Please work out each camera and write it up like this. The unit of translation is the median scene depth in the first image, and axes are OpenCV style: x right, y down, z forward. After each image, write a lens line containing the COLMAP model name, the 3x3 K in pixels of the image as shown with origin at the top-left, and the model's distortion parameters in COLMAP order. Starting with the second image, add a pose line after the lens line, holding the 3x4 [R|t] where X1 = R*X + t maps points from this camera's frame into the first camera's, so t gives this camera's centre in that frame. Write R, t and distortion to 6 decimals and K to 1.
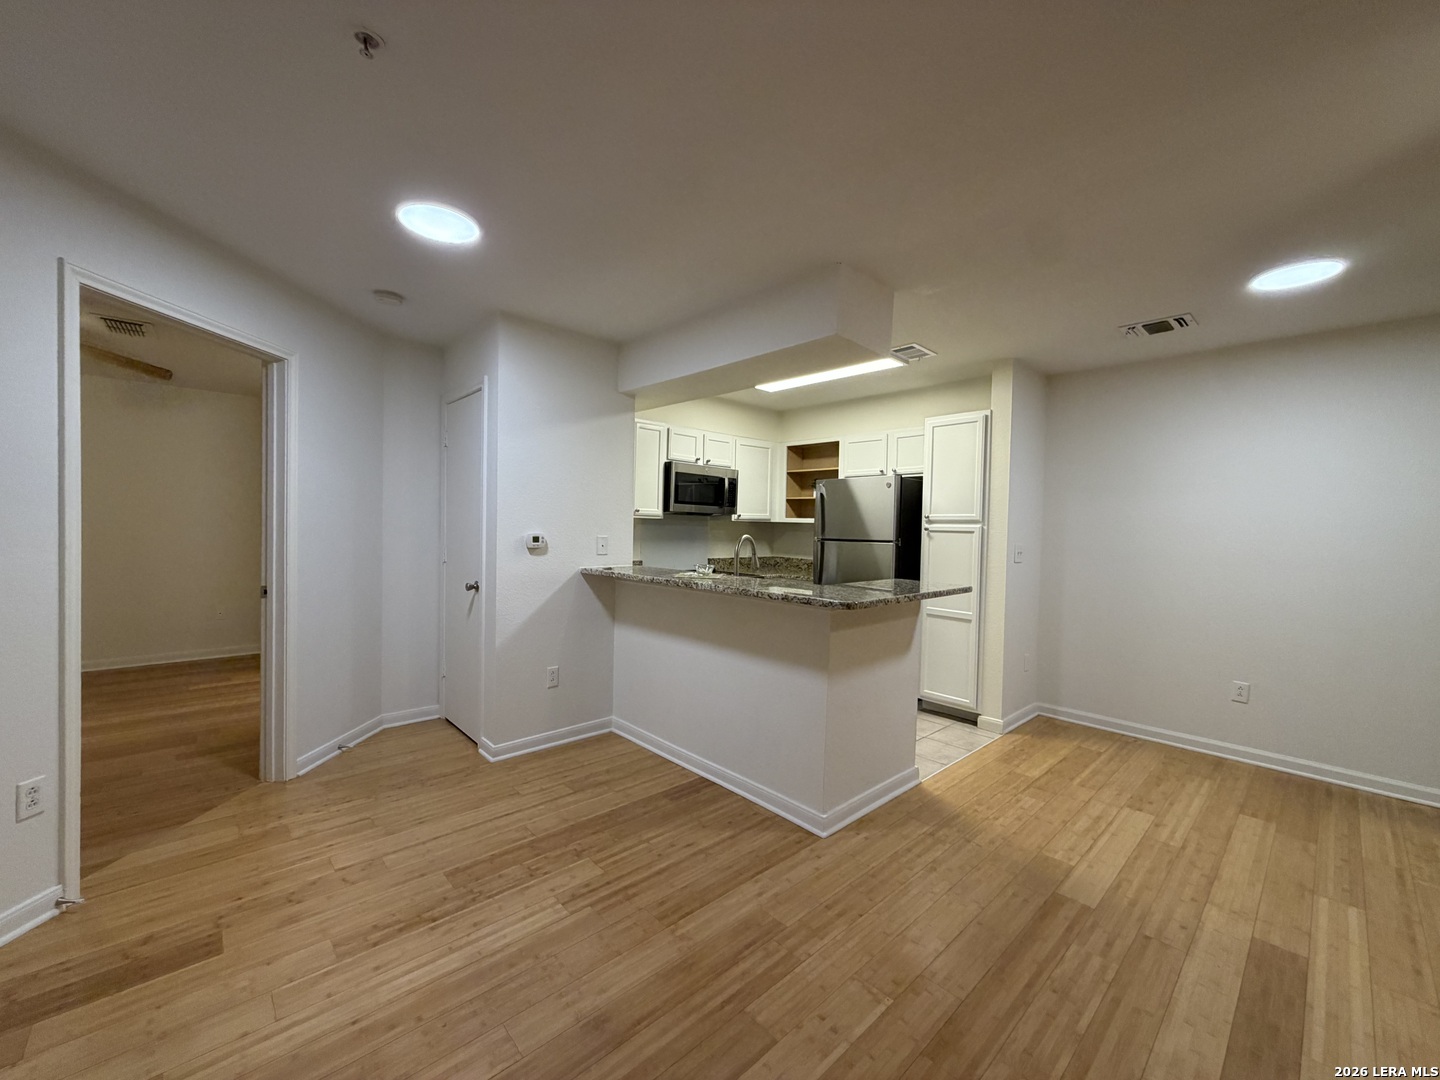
lens RADIAL K [[573.6, 0, 713.8], [0, 573.6, 540.3], [0, 0, 1]] dist [-0.000614, 0.000418]
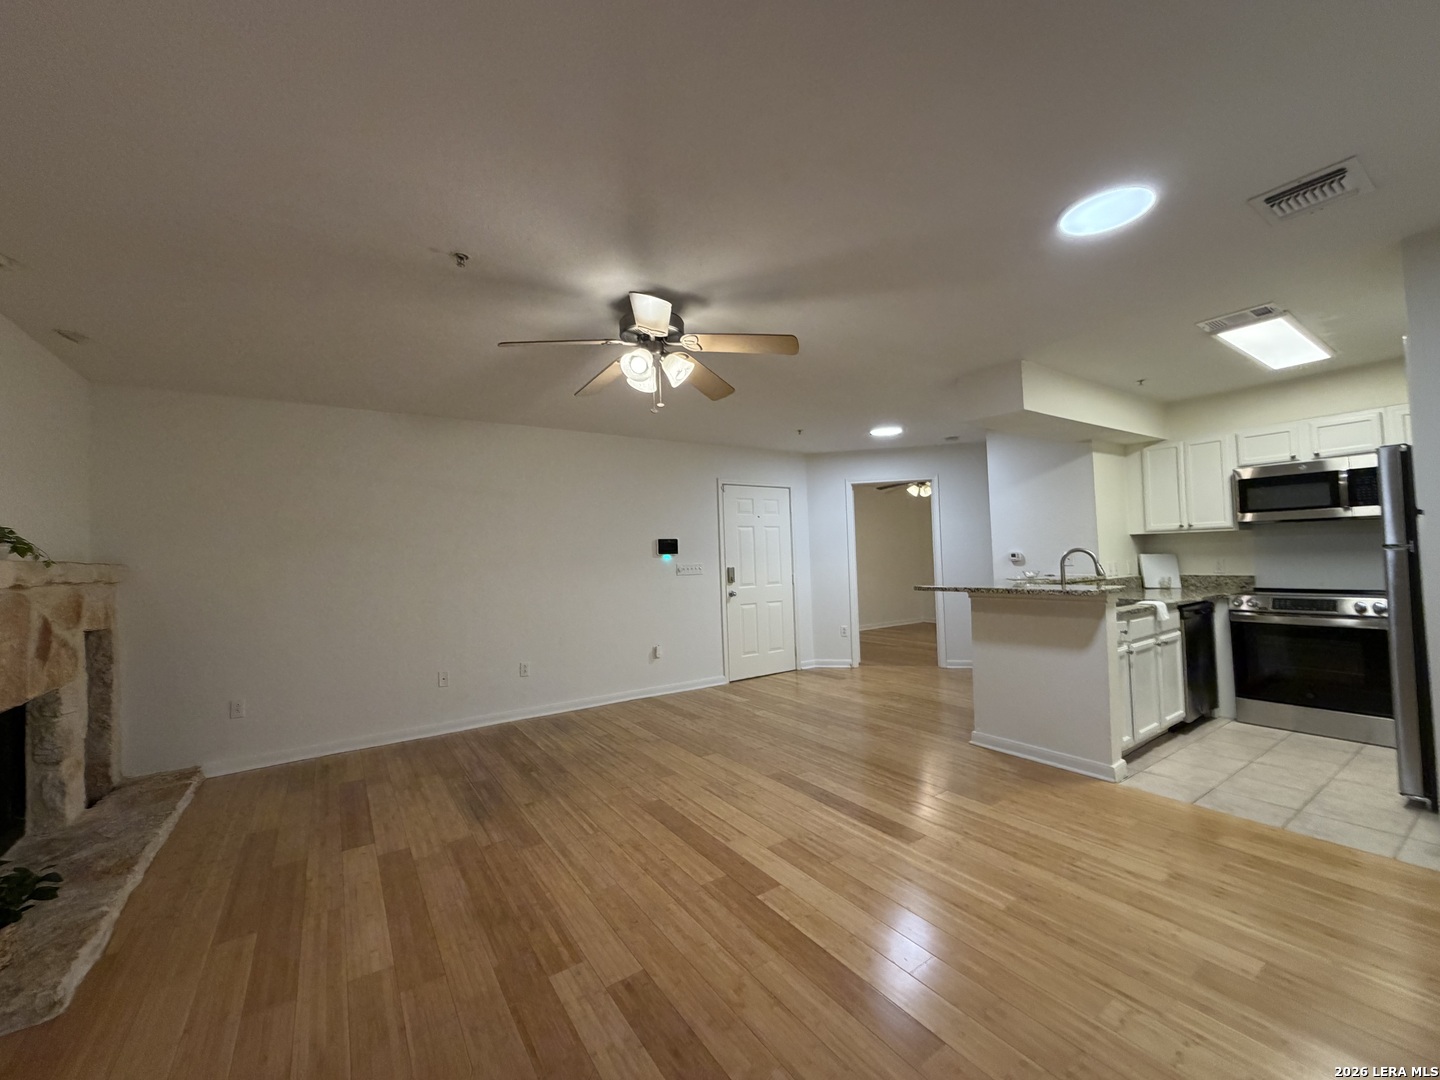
lens RADIAL K [[573.6, 0, 713.8], [0, 573.6, 540.3], [0, 0, 1]] dist [-0.000614, 0.000418]
pose [[-0.153699, -0.048824, -0.986911, 1.817743], [0.004271, 0.998736, -0.050074, 0.041863], [0.988109, -0.011911, -0.153296, 0.543595]]
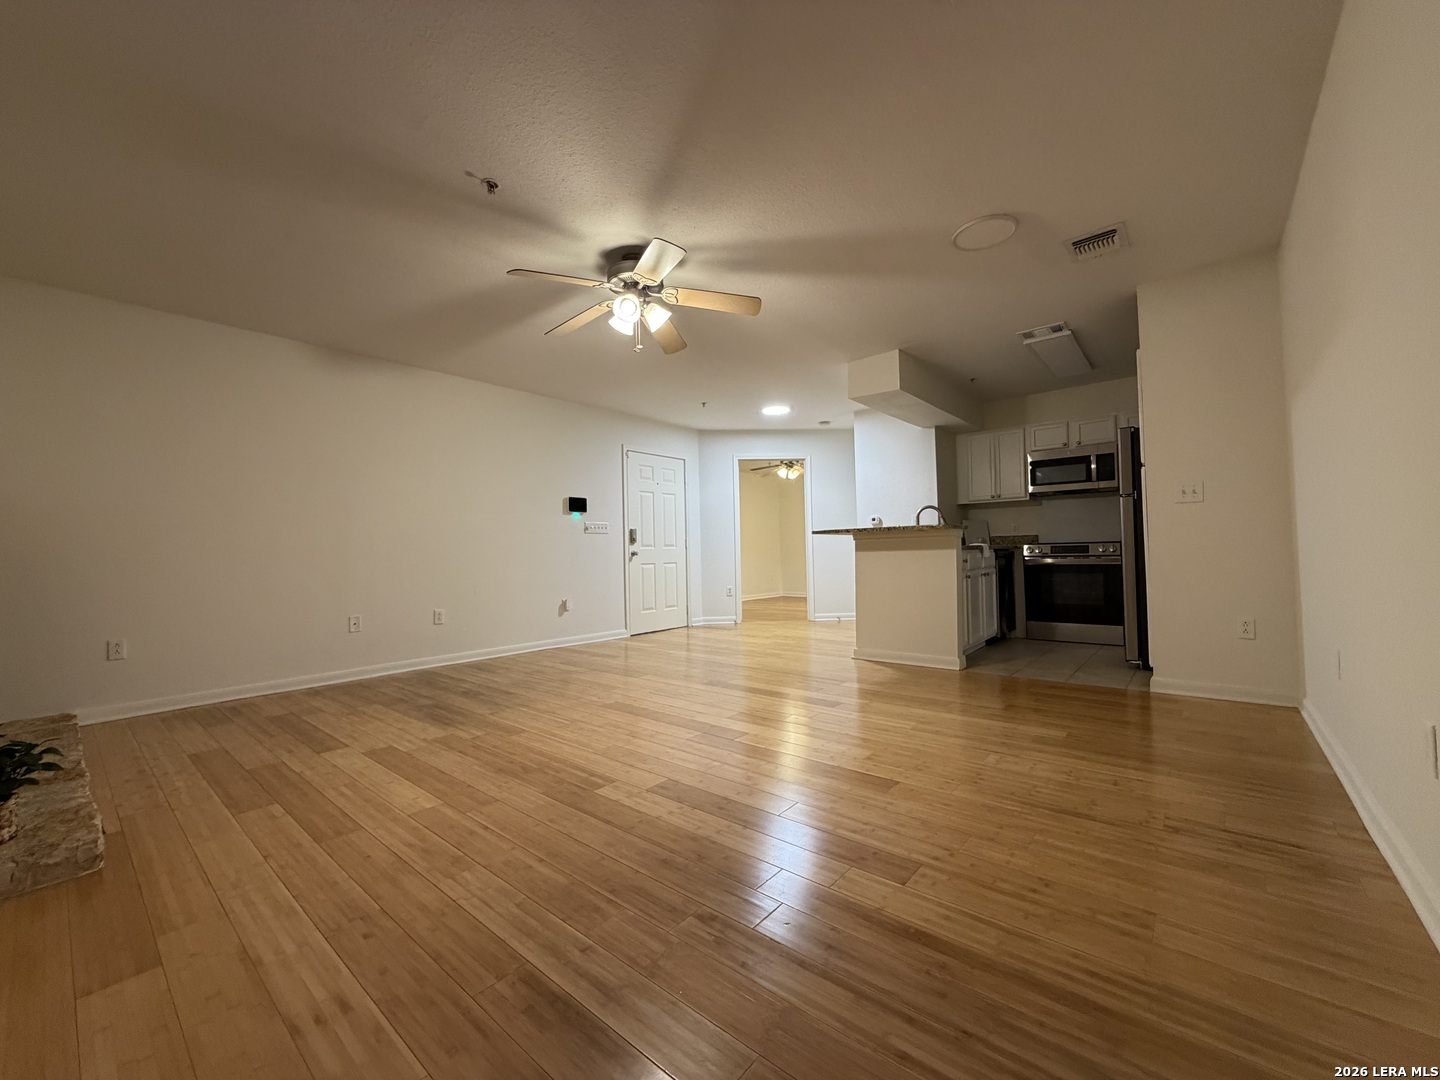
lens RADIAL K [[574.4, 0, 714.1], [0, 574.4, 540.7], [0, 0, 1]] dist [-0.000060, 0.000191]
pose [[0.118480, -0.048828, -0.991755, 2.012272], [0.000345, 0.998792, -0.049133, 0.213841], [0.992956, 0.005479, 0.118354, 0.302048]]
